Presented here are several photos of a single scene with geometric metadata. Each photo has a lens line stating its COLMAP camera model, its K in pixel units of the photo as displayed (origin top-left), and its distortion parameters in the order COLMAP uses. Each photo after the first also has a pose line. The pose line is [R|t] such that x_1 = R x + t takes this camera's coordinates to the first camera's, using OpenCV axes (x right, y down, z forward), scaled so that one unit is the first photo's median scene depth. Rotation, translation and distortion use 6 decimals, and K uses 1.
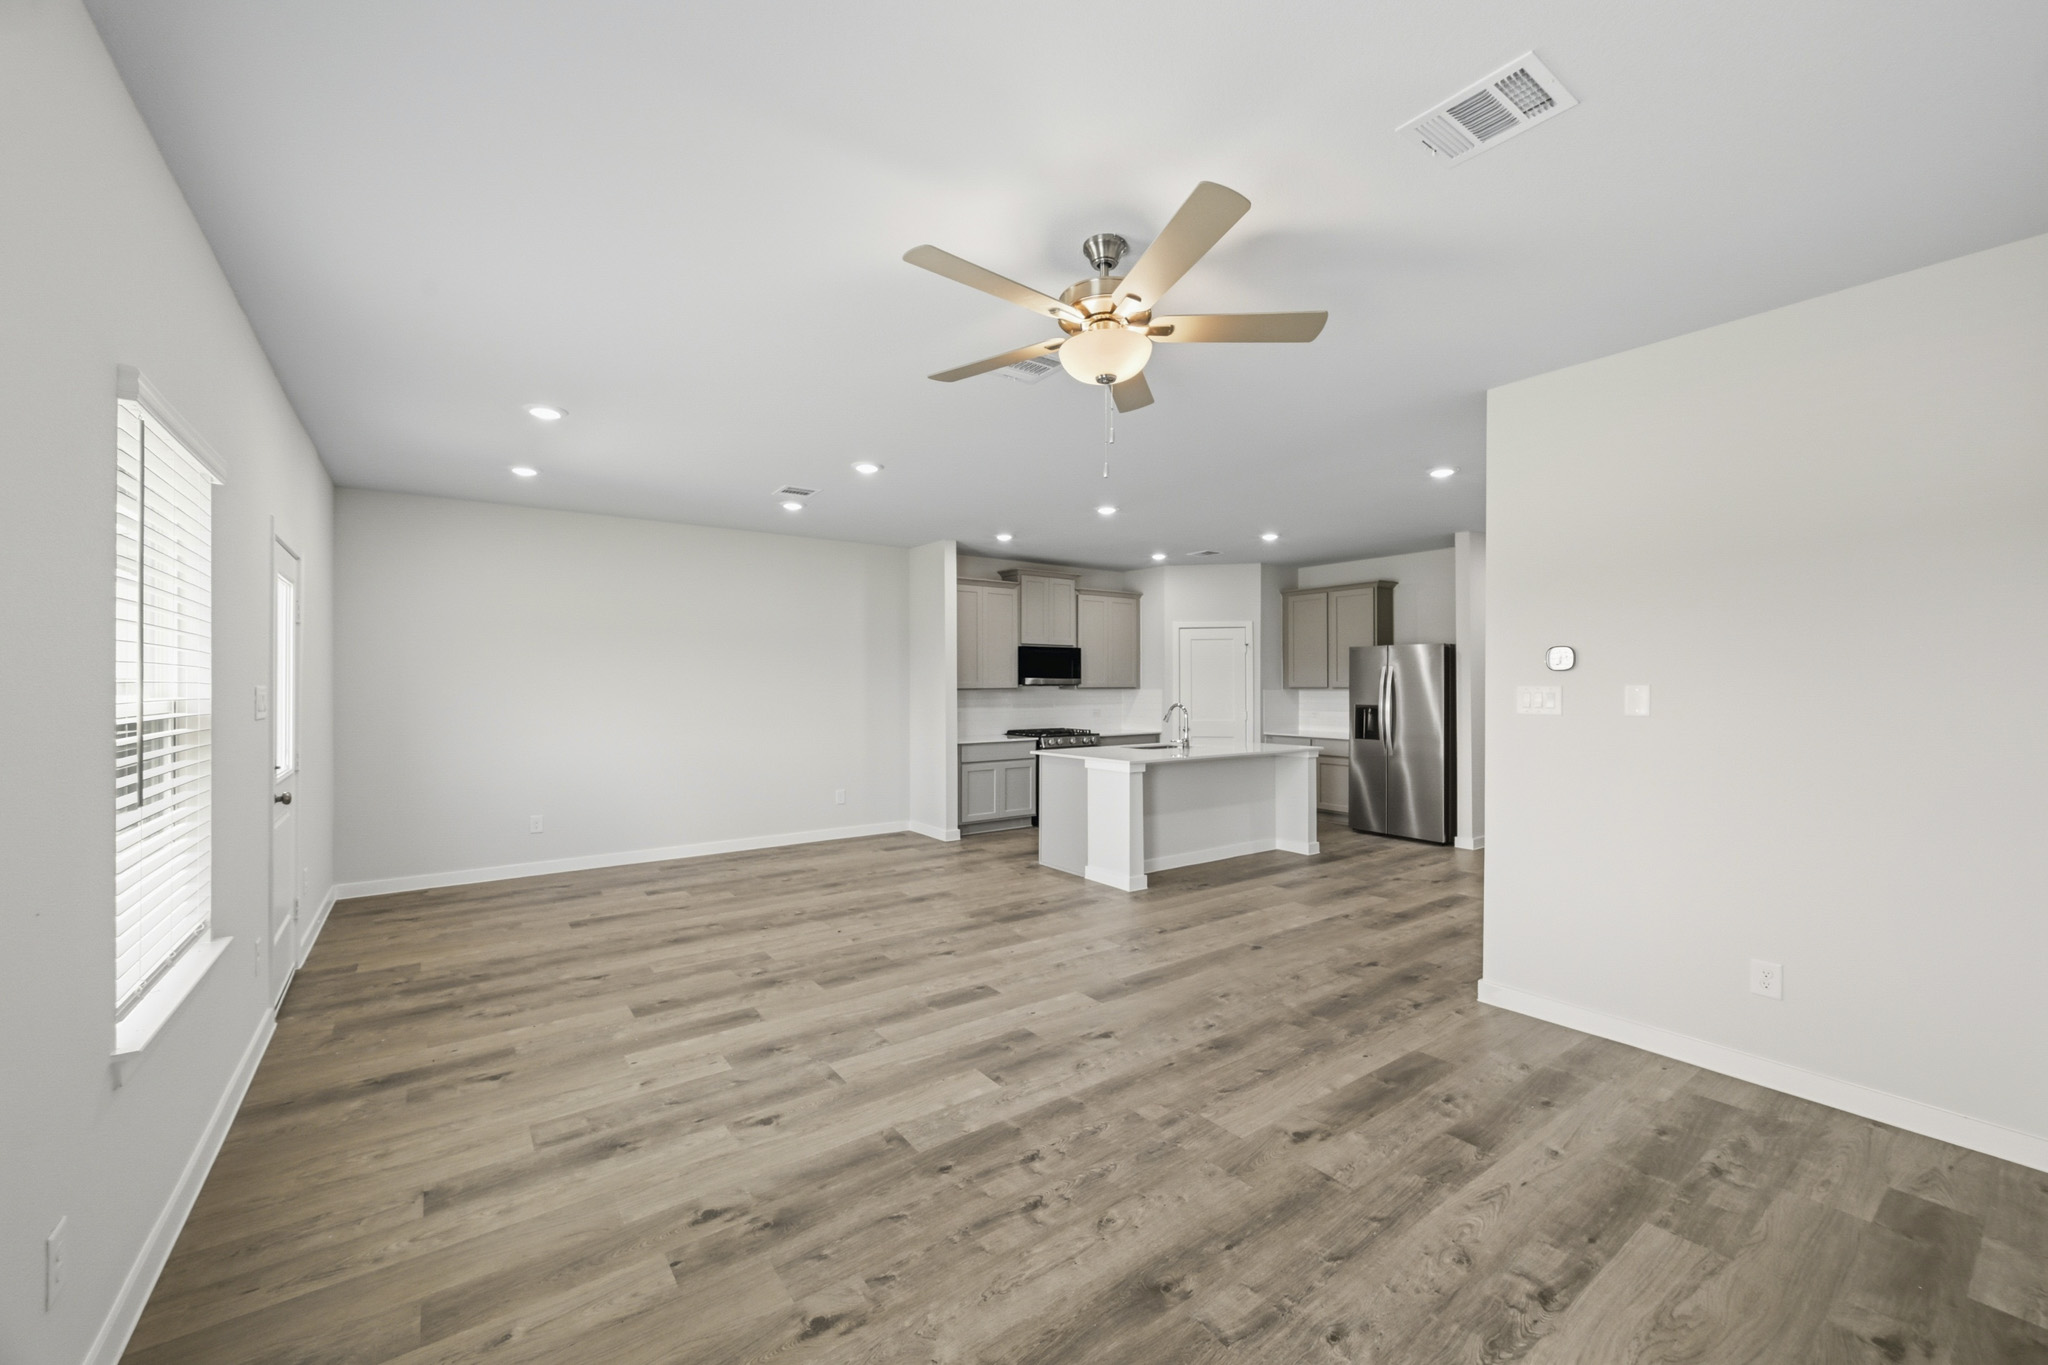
lens RADIAL K [[807.8, 0, 1025.3], [0, 807.8, 681.8], [0, 0, 1]] dist [-0.000194, 0.000341]
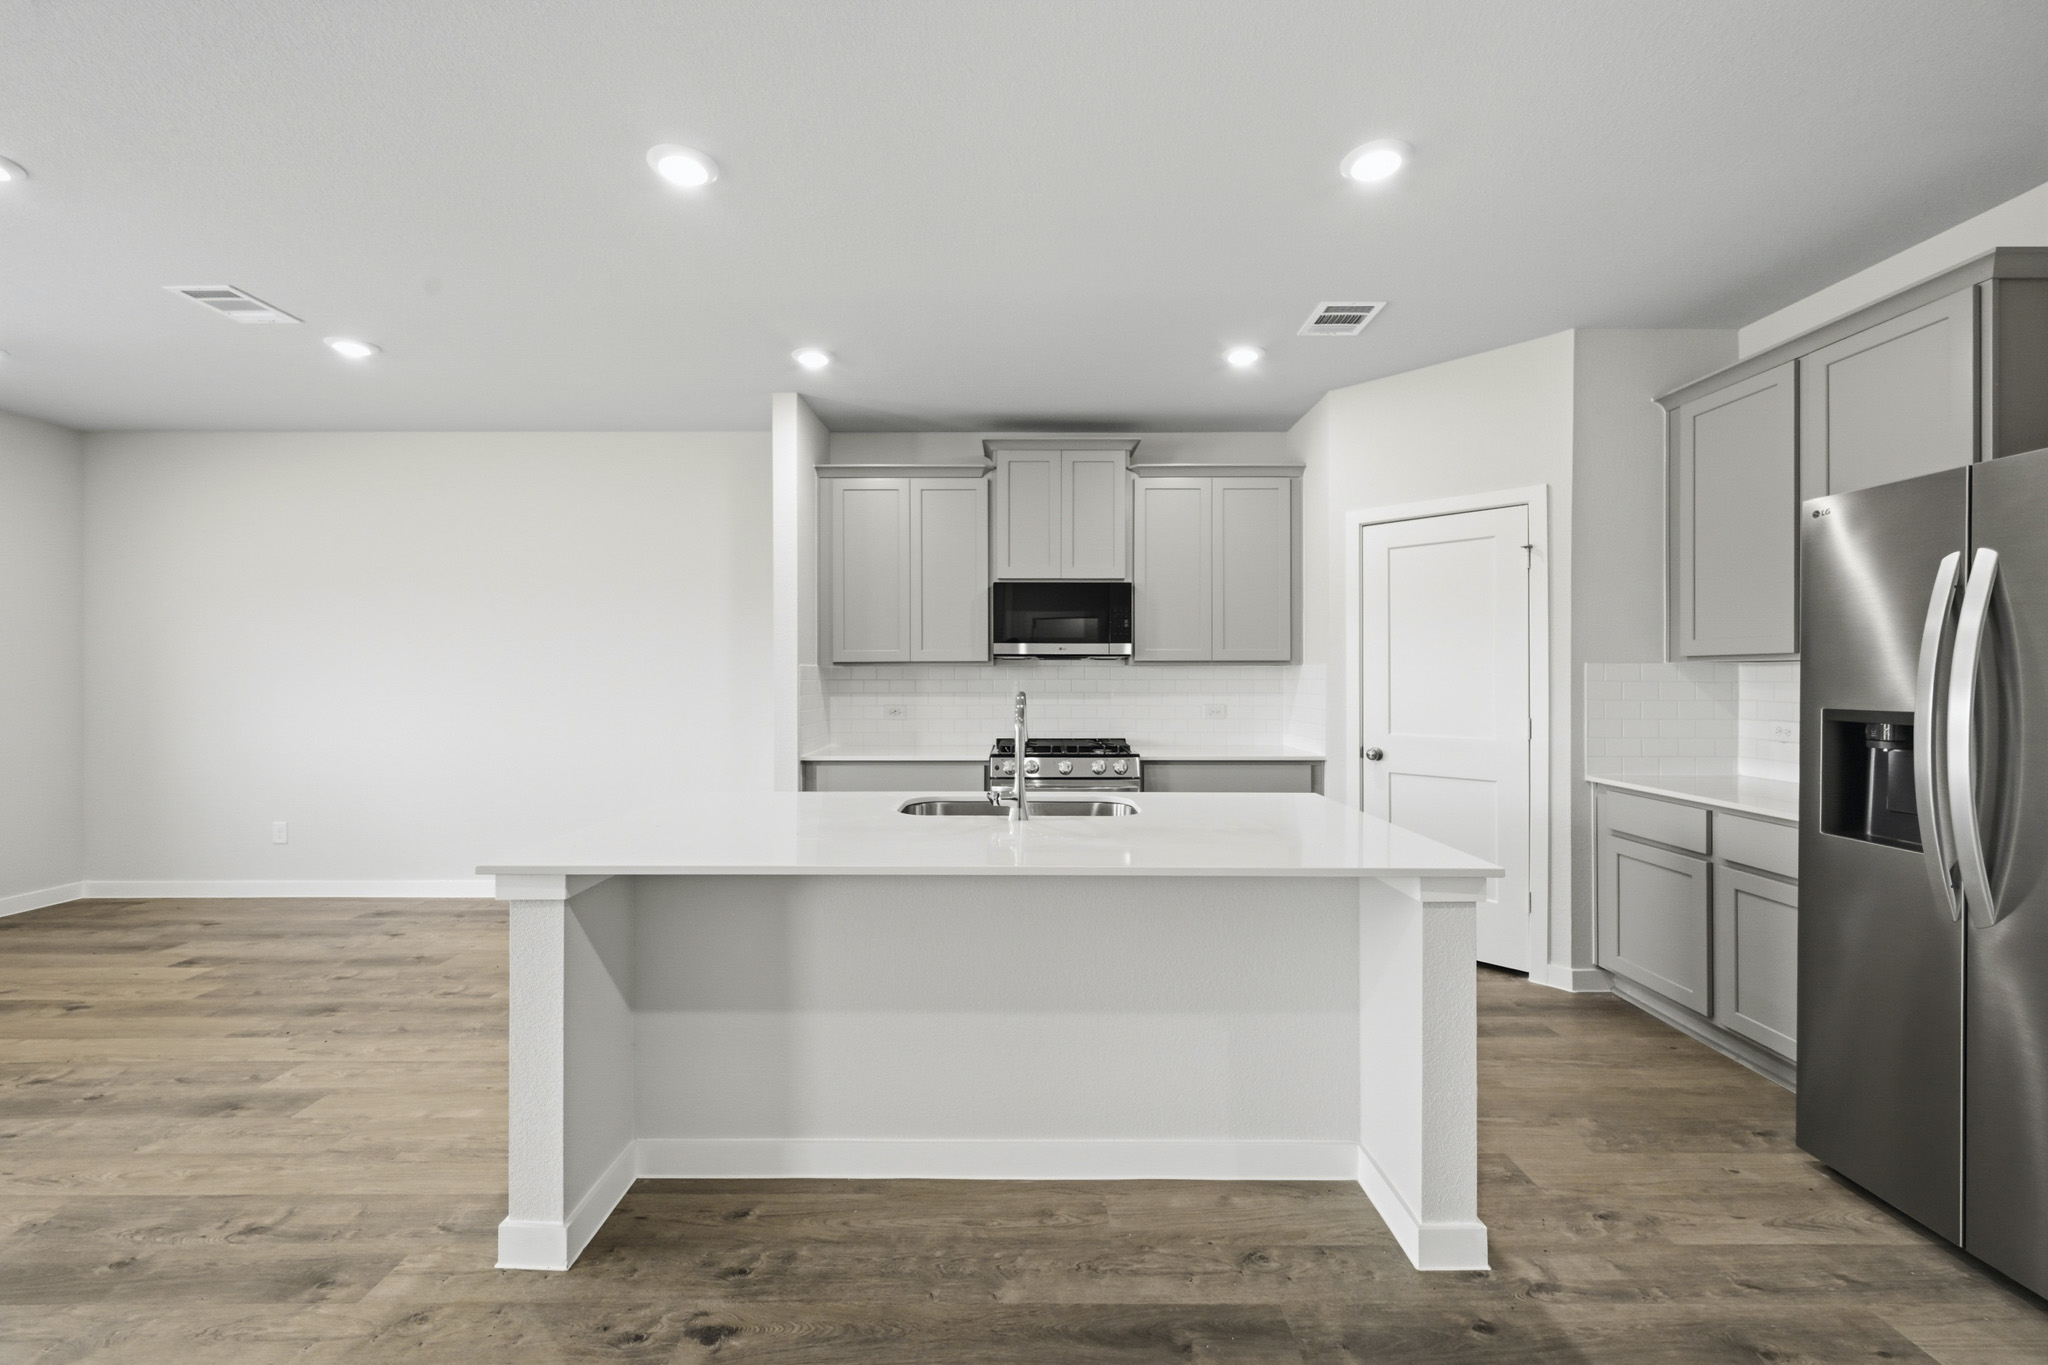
lens RADIAL K [[809.6, 0, 1017.5], [0, 809.6, 672.9], [0, 0, 1]] dist [-0.000002, 0.000355]
pose [[0.806104, -0.000424, -0.591773, 0.526531], [0.002337, 0.999994, 0.002467, 0.022627], [0.591769, -0.003372, 0.806101, 0.927019]]
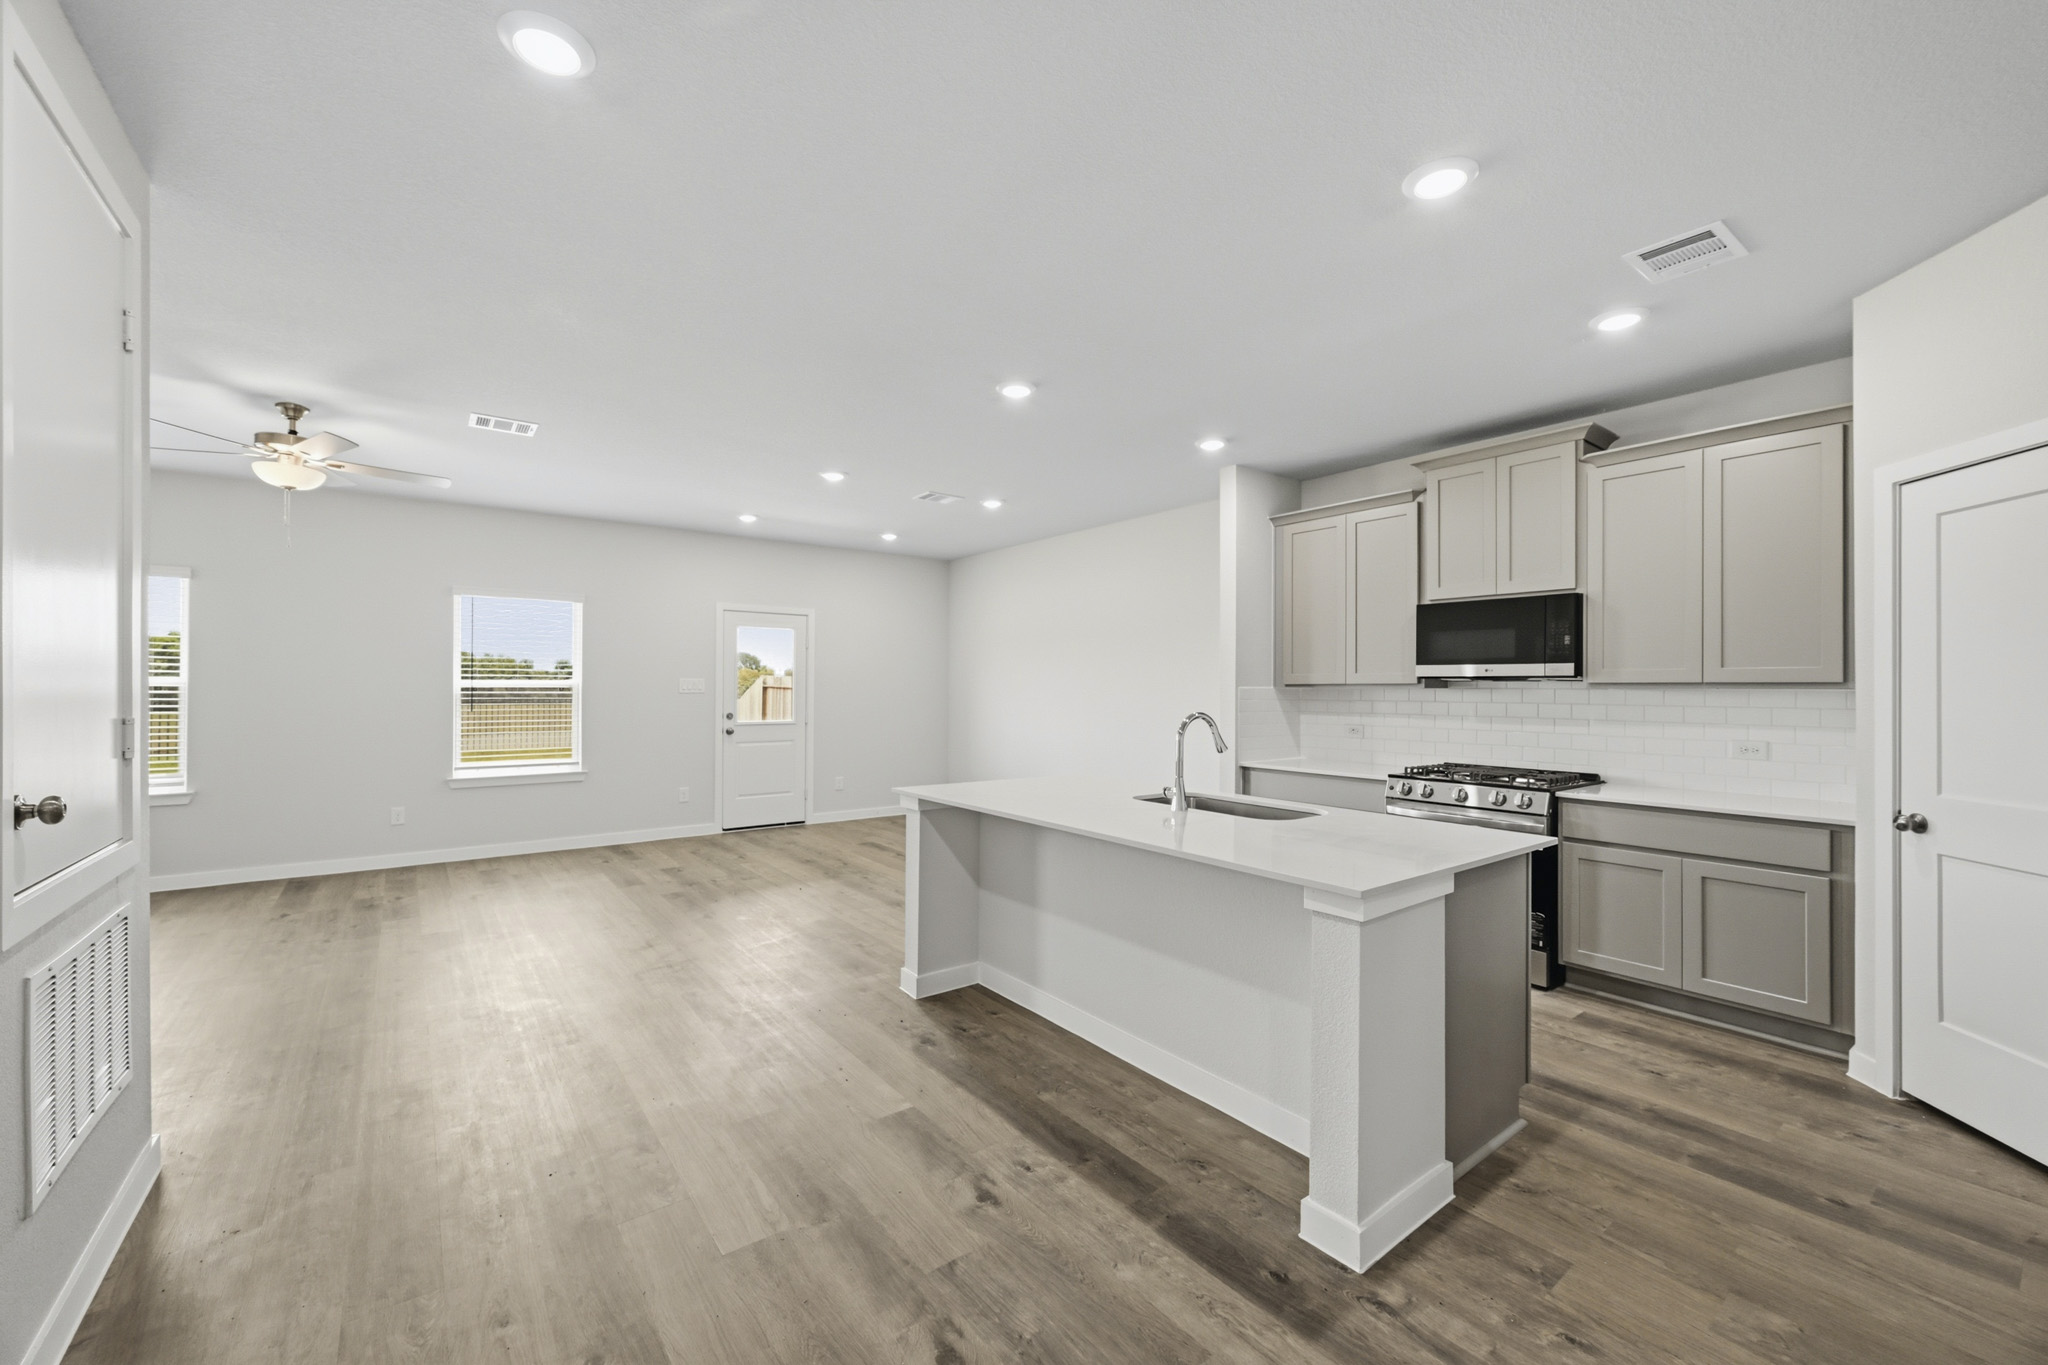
lens RADIAL K [[807.8, 0, 1025.3], [0, 807.8, 681.8], [0, 0, 1]] dist [-0.000194, 0.000341]
pose [[0.021734, -0.004996, -0.999751, 0.848191], [-0.000986, 0.999987, -0.005019, 0.015140], [0.999763, 0.001095, 0.021729, 1.168610]]
